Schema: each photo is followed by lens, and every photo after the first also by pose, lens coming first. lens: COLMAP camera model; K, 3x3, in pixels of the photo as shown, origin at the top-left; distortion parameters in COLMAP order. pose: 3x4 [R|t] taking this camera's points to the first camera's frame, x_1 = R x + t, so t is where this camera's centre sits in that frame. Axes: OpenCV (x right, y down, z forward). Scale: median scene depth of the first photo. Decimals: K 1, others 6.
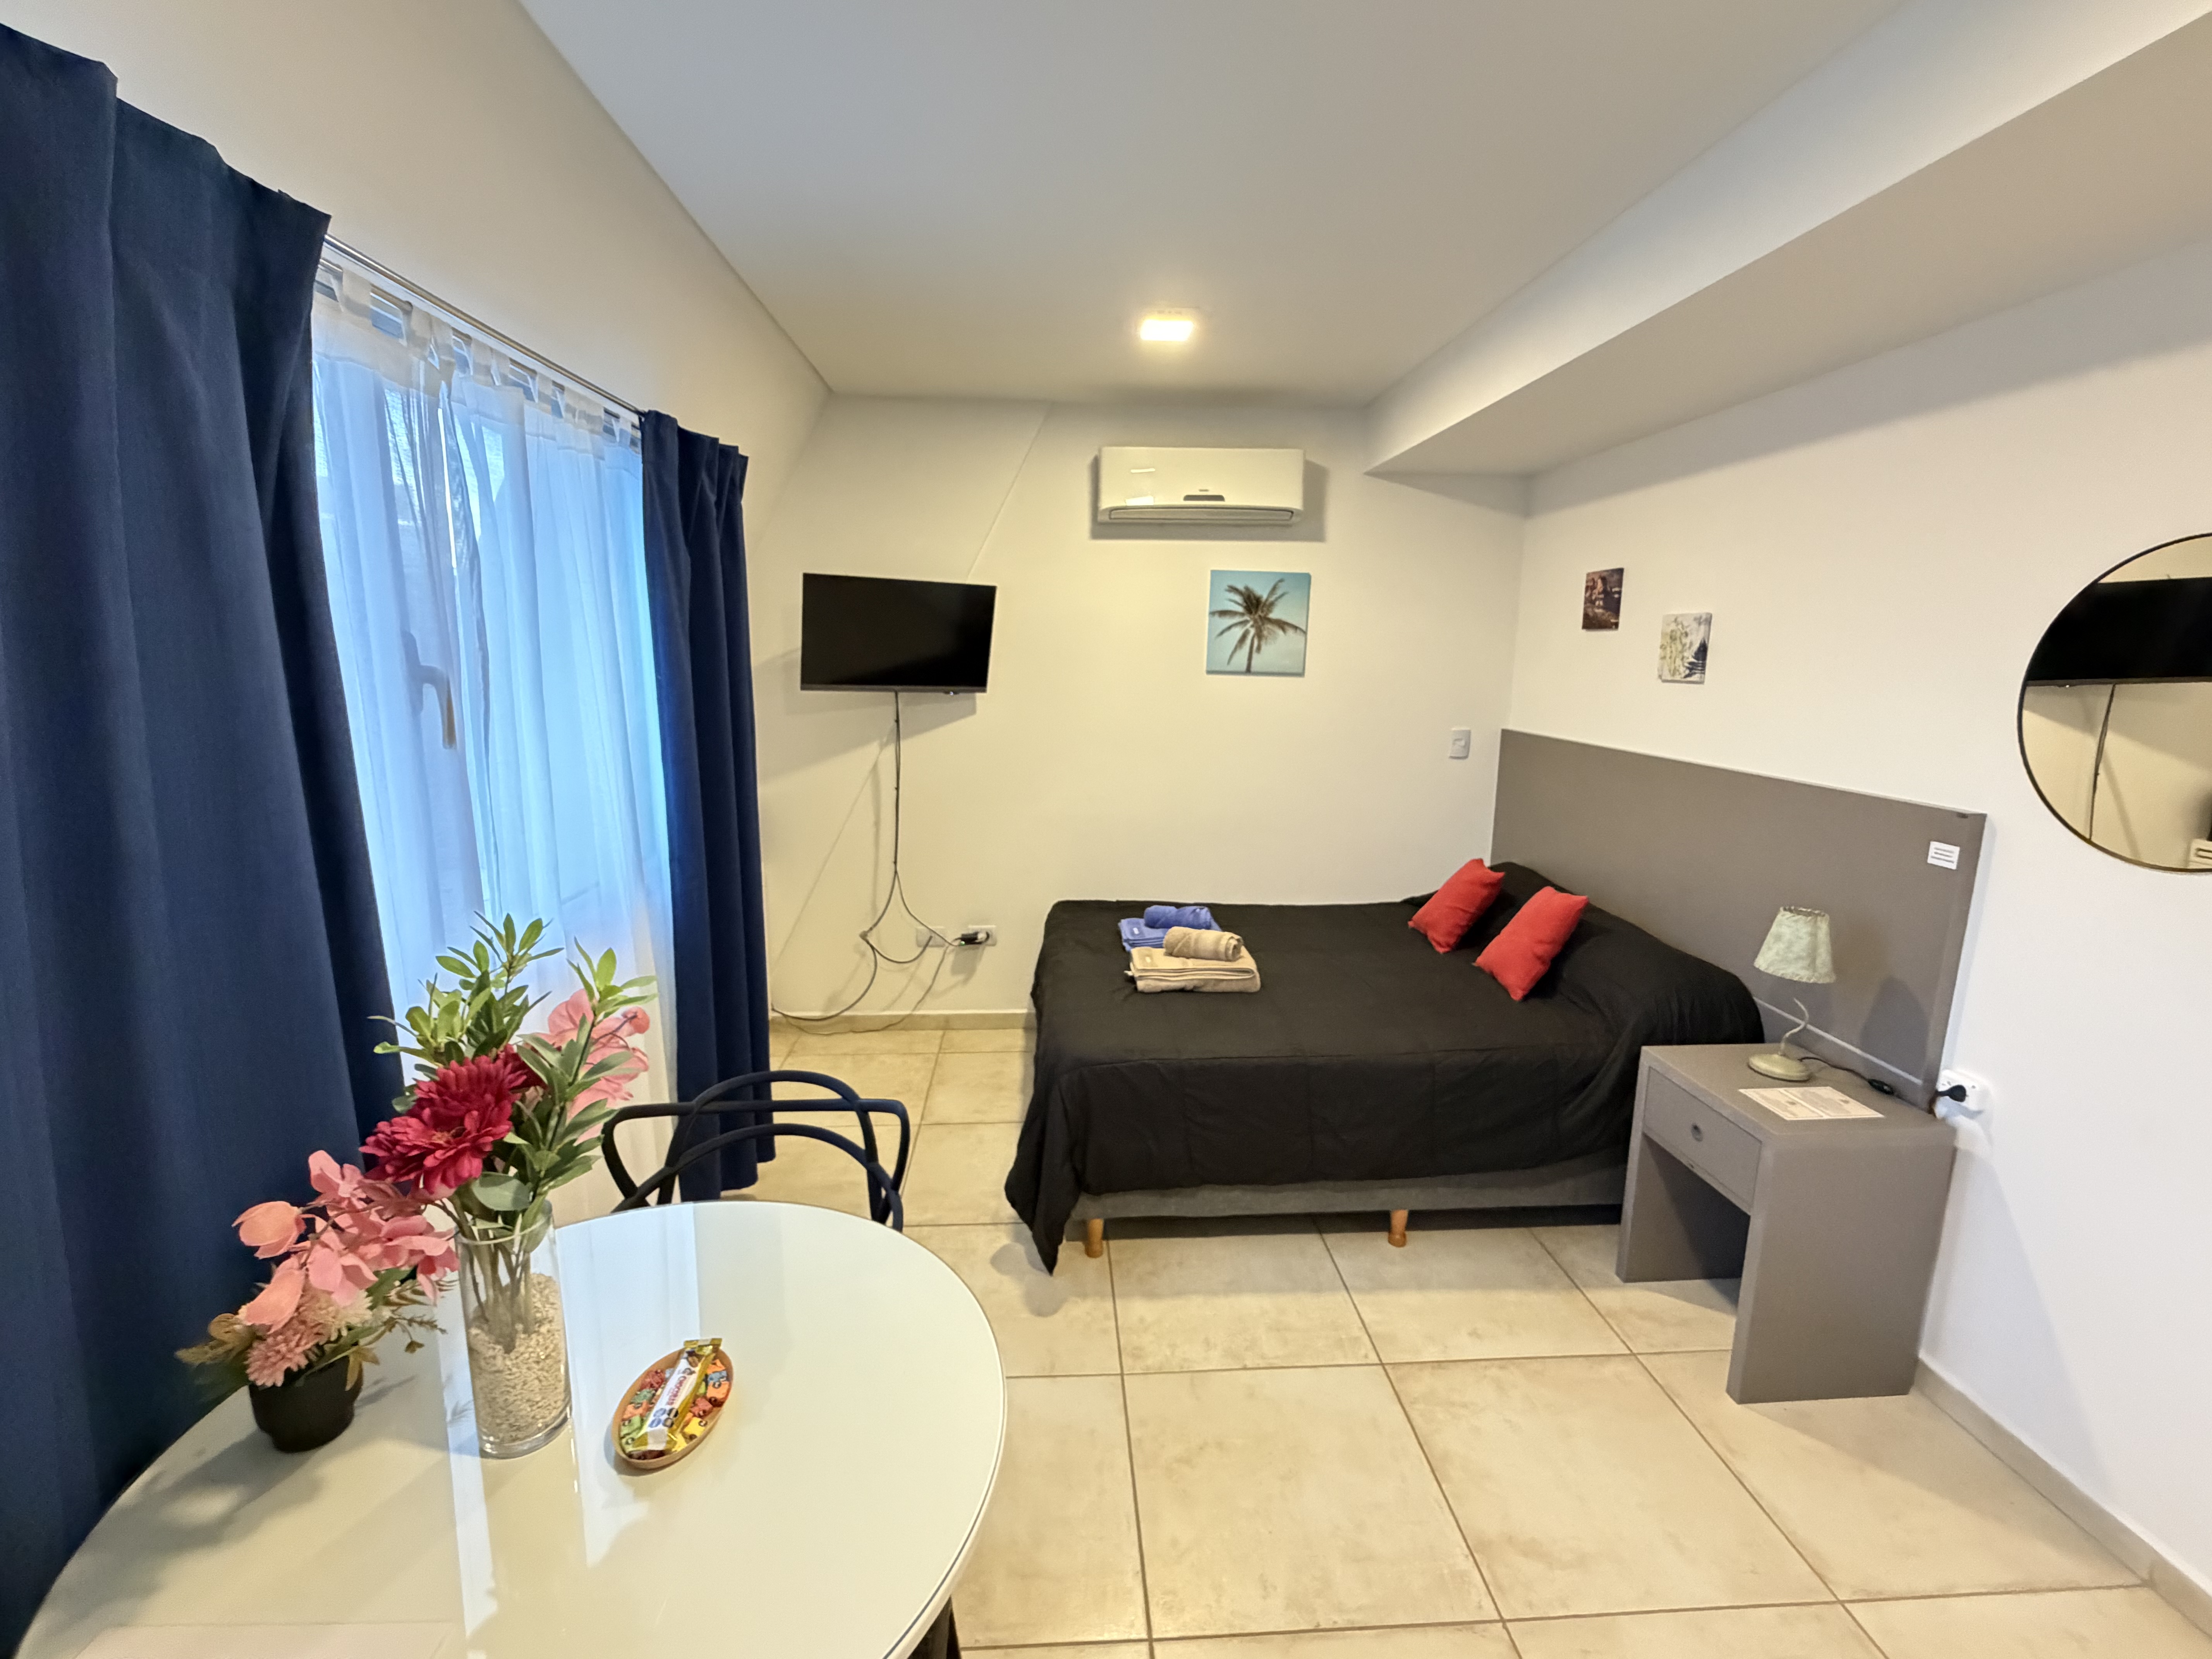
lens RADIAL K [[979.0, 0, 1106.0], [0, 979.0, 829.5], [0, 0, 1]] dist [0.000217, 0.000030]
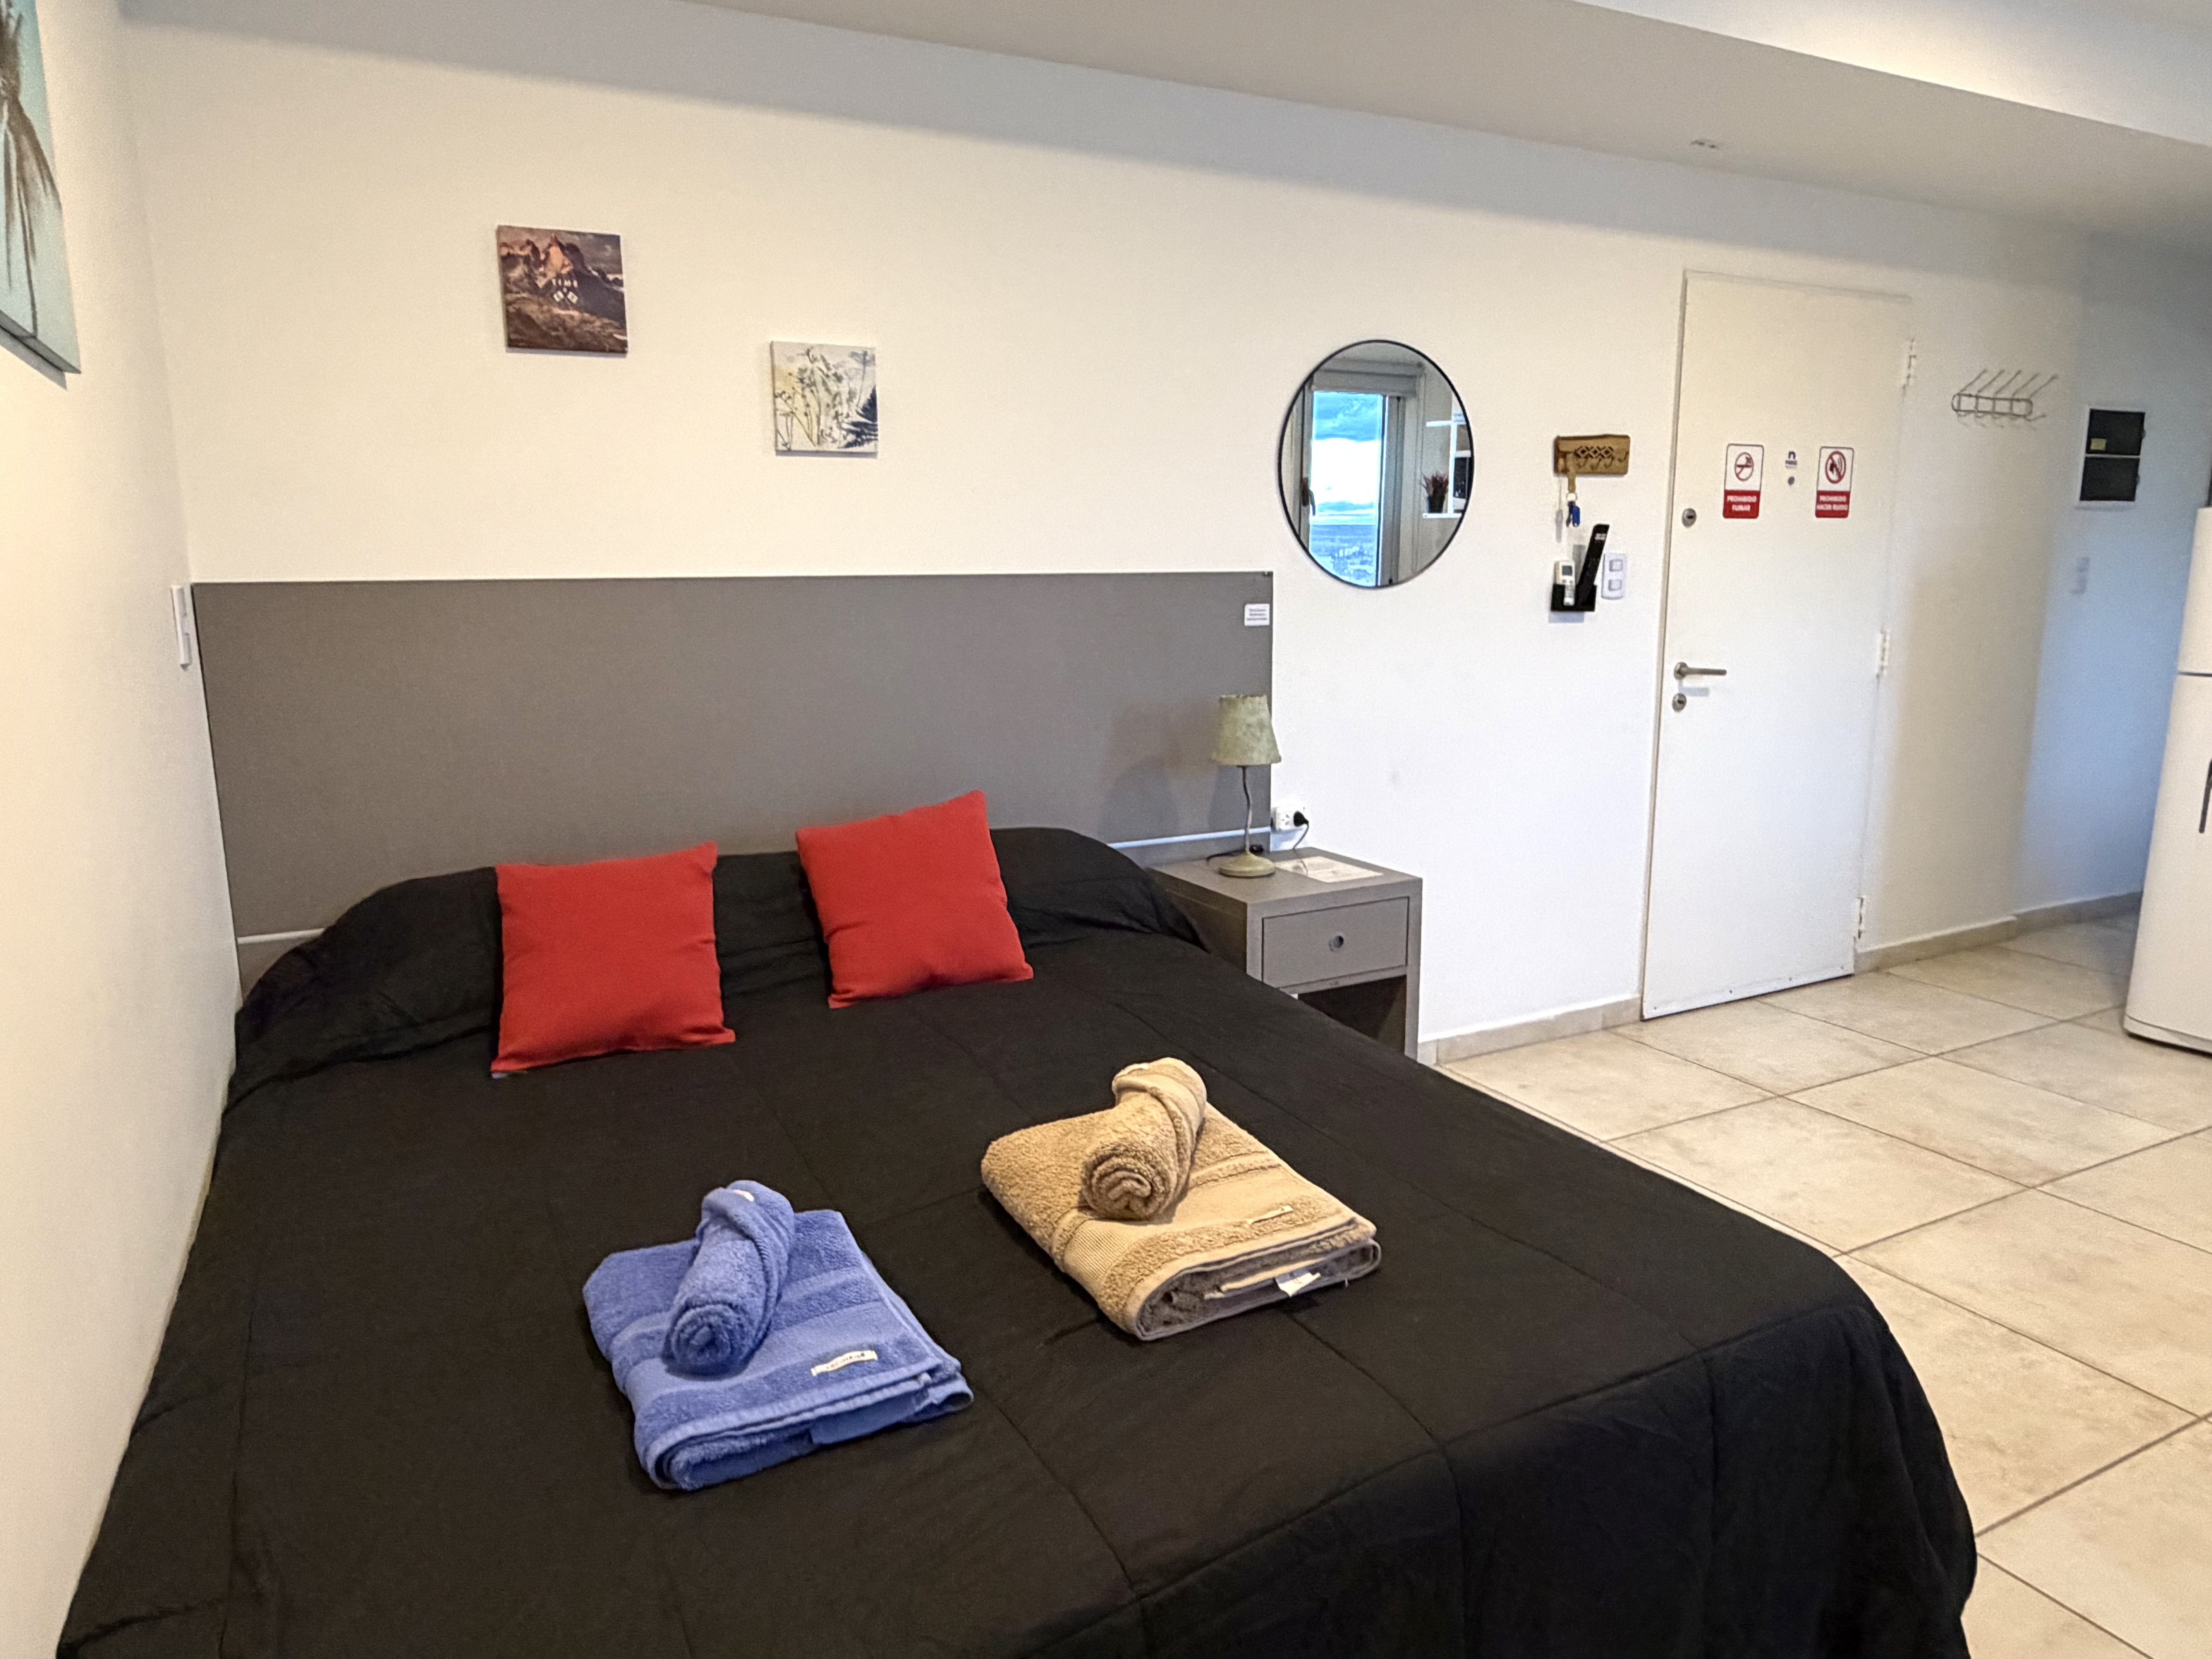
lens RADIAL K [[1428.0, 0, 1106.0], [0, 1428.0, 829.5], [0, 0, 1]] dist [-0.002530, 0.000612]
pose [[-0.408182, -0.171933, 0.896564, -0.367513], [0.172208, 0.949971, 0.260577, -0.132544], [-0.896511, 0.260759, -0.358153, 1.260557]]
